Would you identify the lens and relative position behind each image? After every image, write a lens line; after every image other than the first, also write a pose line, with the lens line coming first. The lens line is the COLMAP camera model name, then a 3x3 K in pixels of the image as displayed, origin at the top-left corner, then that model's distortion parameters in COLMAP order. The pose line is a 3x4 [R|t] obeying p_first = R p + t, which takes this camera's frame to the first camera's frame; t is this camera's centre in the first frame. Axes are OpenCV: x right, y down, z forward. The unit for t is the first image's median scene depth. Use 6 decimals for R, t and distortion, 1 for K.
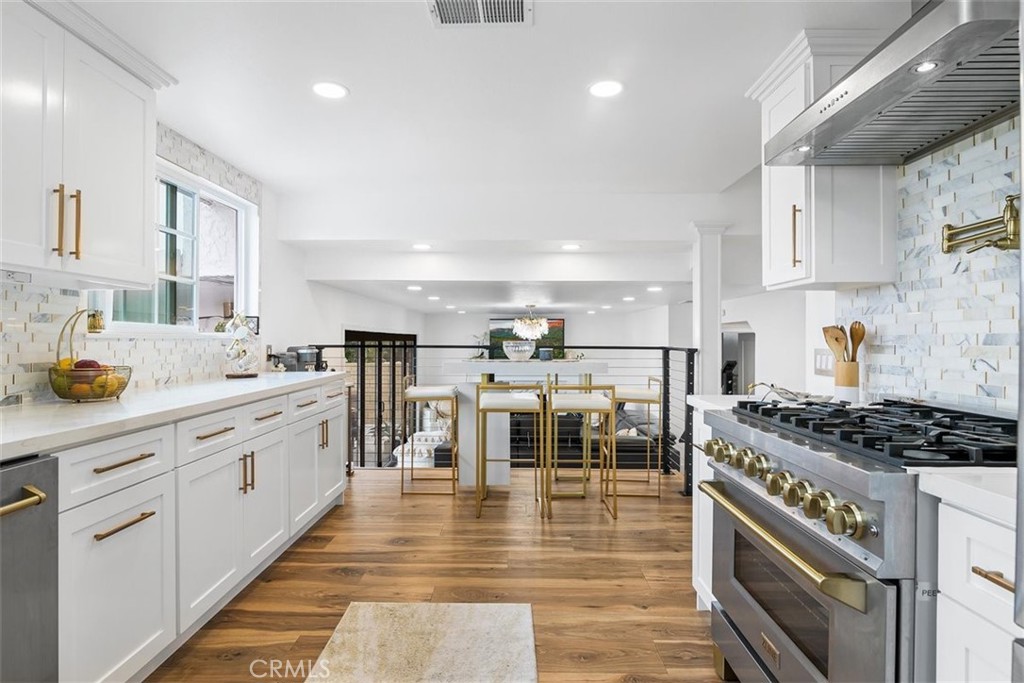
lens RADIAL K [[540.3, 0, 513.4], [0, 540.3, 342.4], [0, 0, 1]] dist [-0.013598, 0.000888]
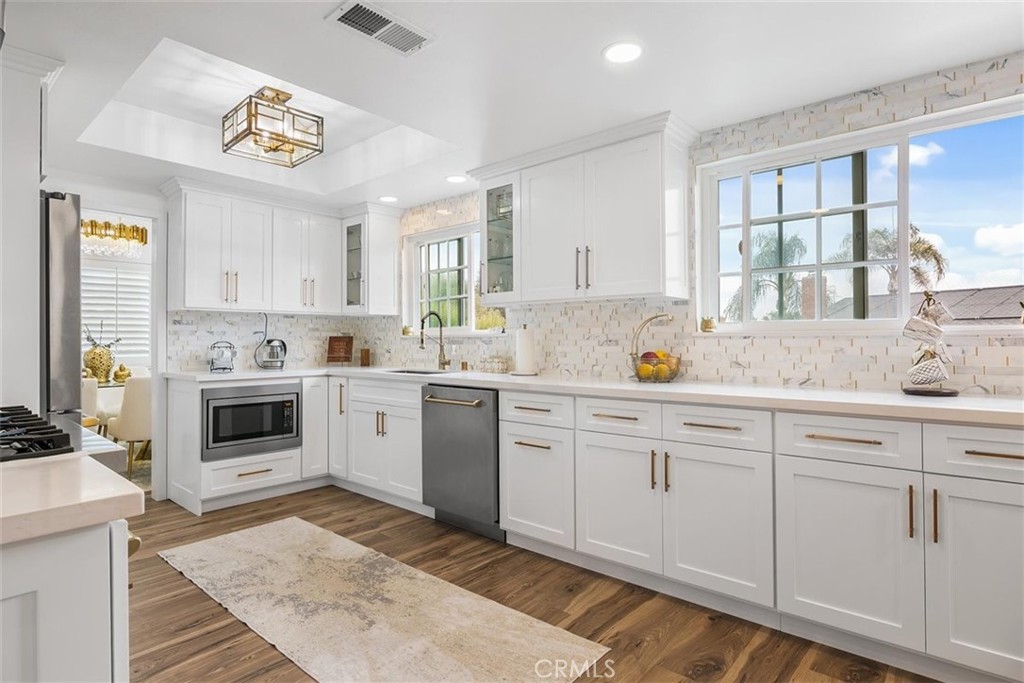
lens RADIAL K [[540.3, 0, 517.7], [0, 540.3, 330.0], [0, 0, 1]] dist [-0.013598, 0.000888]
pose [[-0.655549, -0.010888, -0.755074, 0.533508], [-0.000336, 0.999900, -0.014126, -0.005940], [0.755153, -0.009006, -0.655487, 1.779271]]
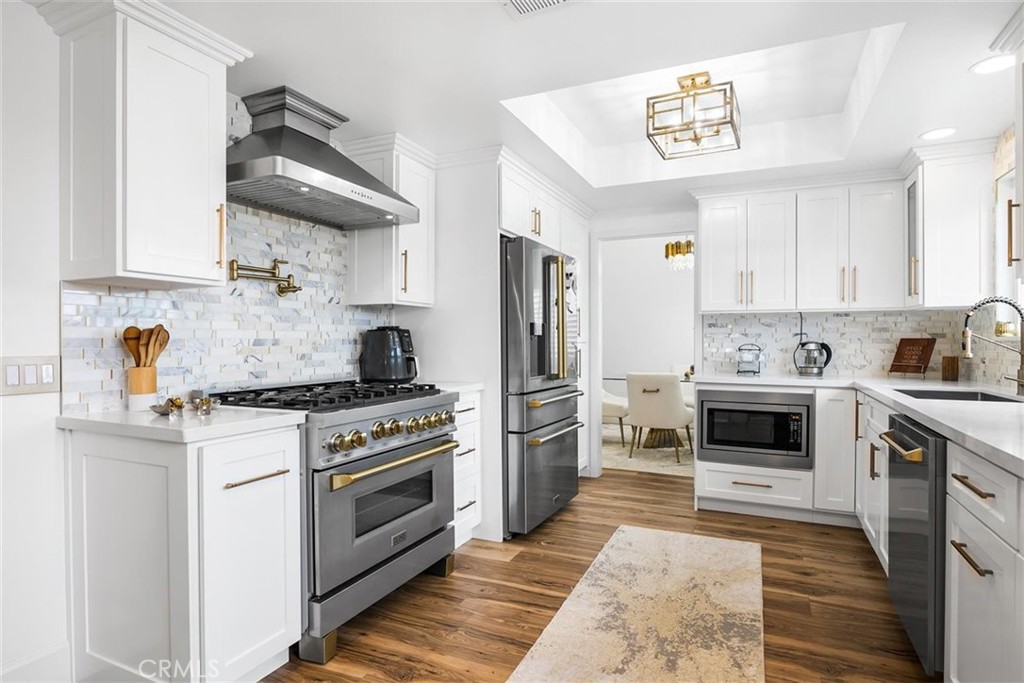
lens RADIAL K [[540.3, 0, 513.8], [0, 540.3, 344.2], [0, 0, 1]] dist [-0.013598, 0.000888]
pose [[-0.906764, -0.003625, 0.421624, -0.394456], [0.001438, 0.999931, 0.011689, -0.014888], [-0.421637, 0.011205, -0.906695, 1.765023]]
